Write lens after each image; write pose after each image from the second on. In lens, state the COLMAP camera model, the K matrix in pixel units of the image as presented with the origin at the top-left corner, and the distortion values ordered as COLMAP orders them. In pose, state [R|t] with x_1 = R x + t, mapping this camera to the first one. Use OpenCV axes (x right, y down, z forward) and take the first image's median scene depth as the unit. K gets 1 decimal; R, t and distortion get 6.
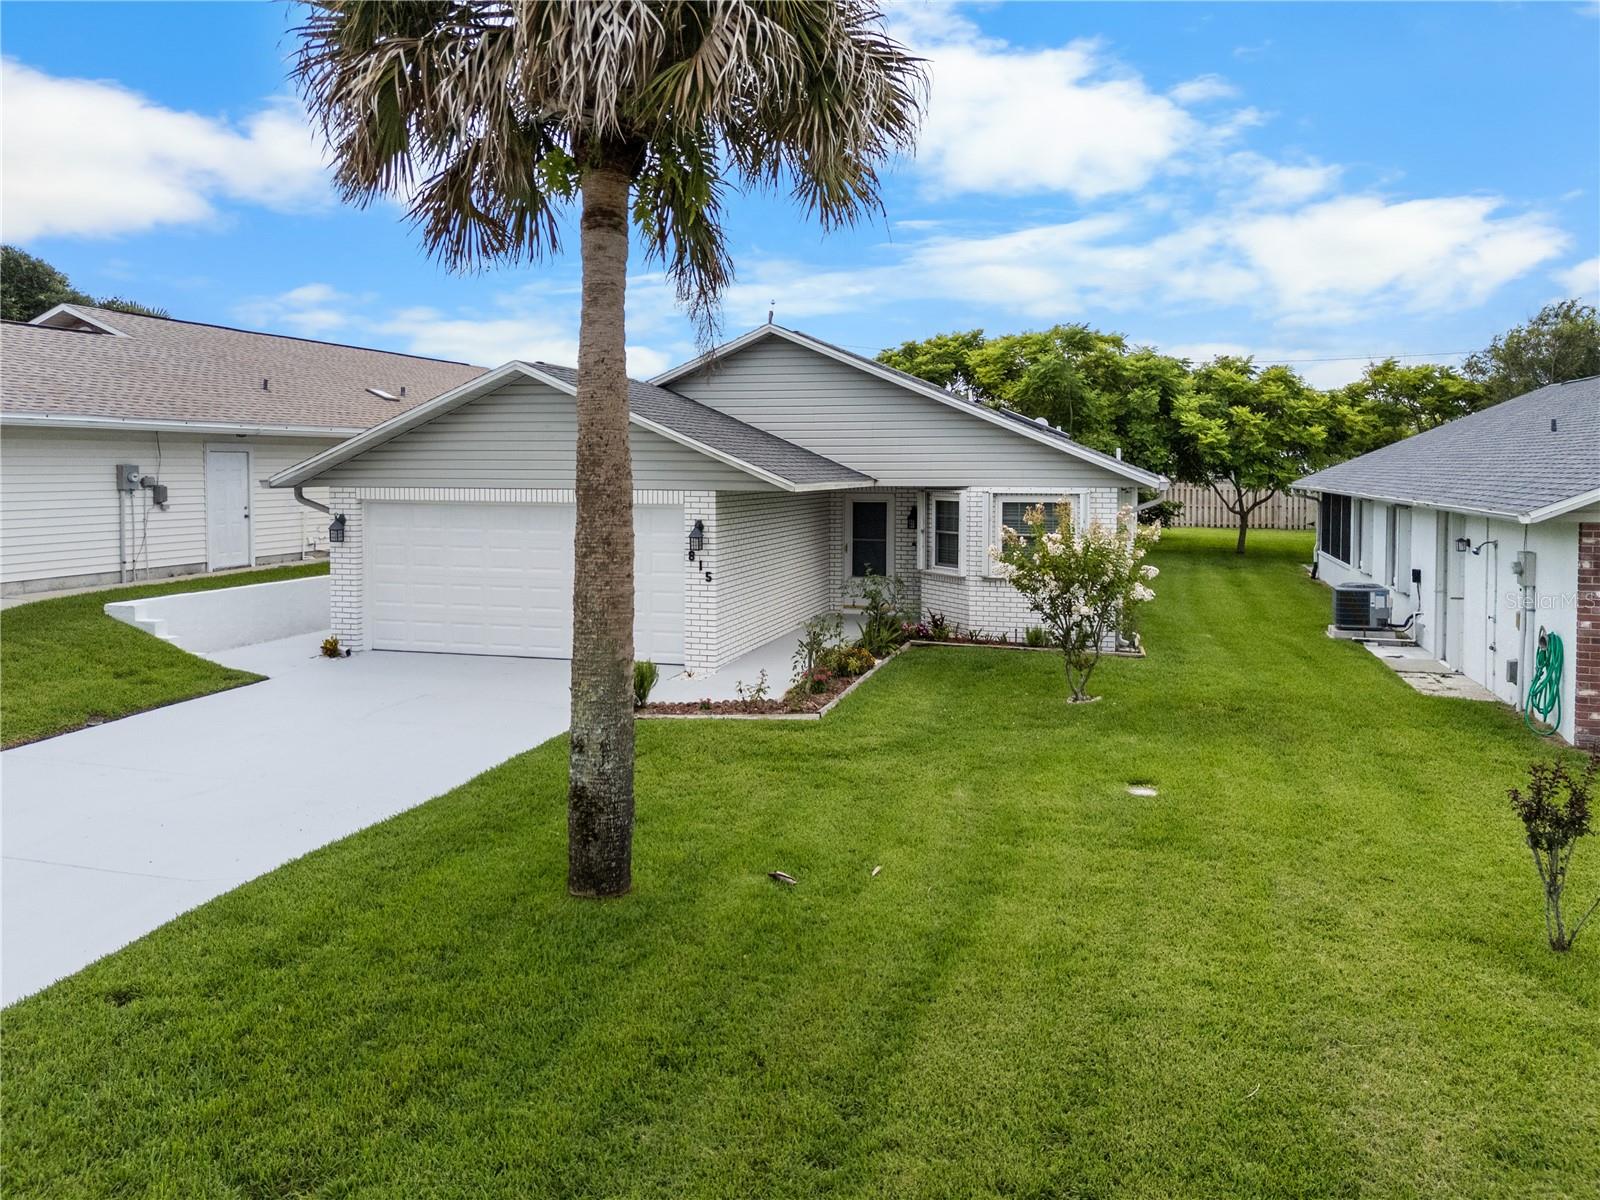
lens RADIAL K [[1213.4, 0, 775.2], [0, 1213.4, 463.1], [0, 0, 1]] dist [-0.000038, -0.001236]
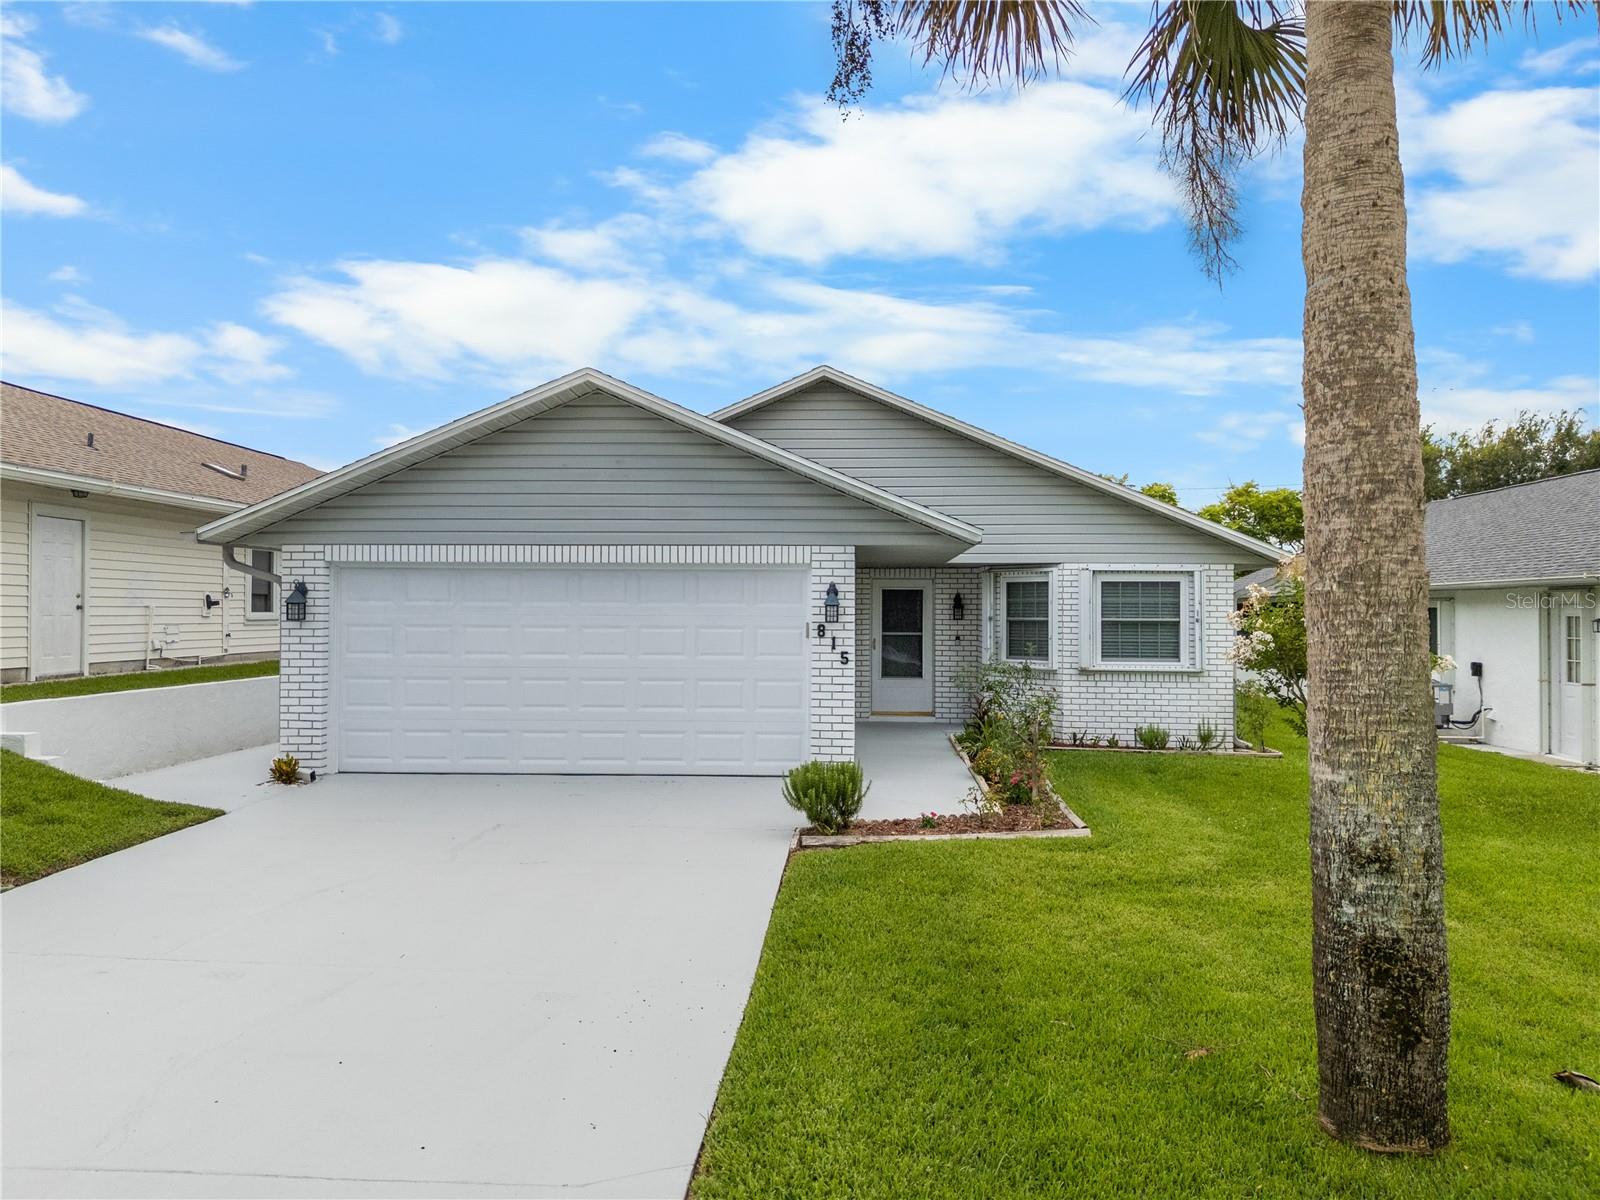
lens RADIAL K [[1166.1, 0, 748.0], [0, 1166.1, 559.2], [0, 0, 1]] dist [0.104052, -0.175131]
pose [[0.974976, 0.013888, 0.221876, -0.255681], [-0.003269, 0.998834, -0.048158, 0.061405], [-0.222286, 0.046227, 0.973885, 0.266032]]
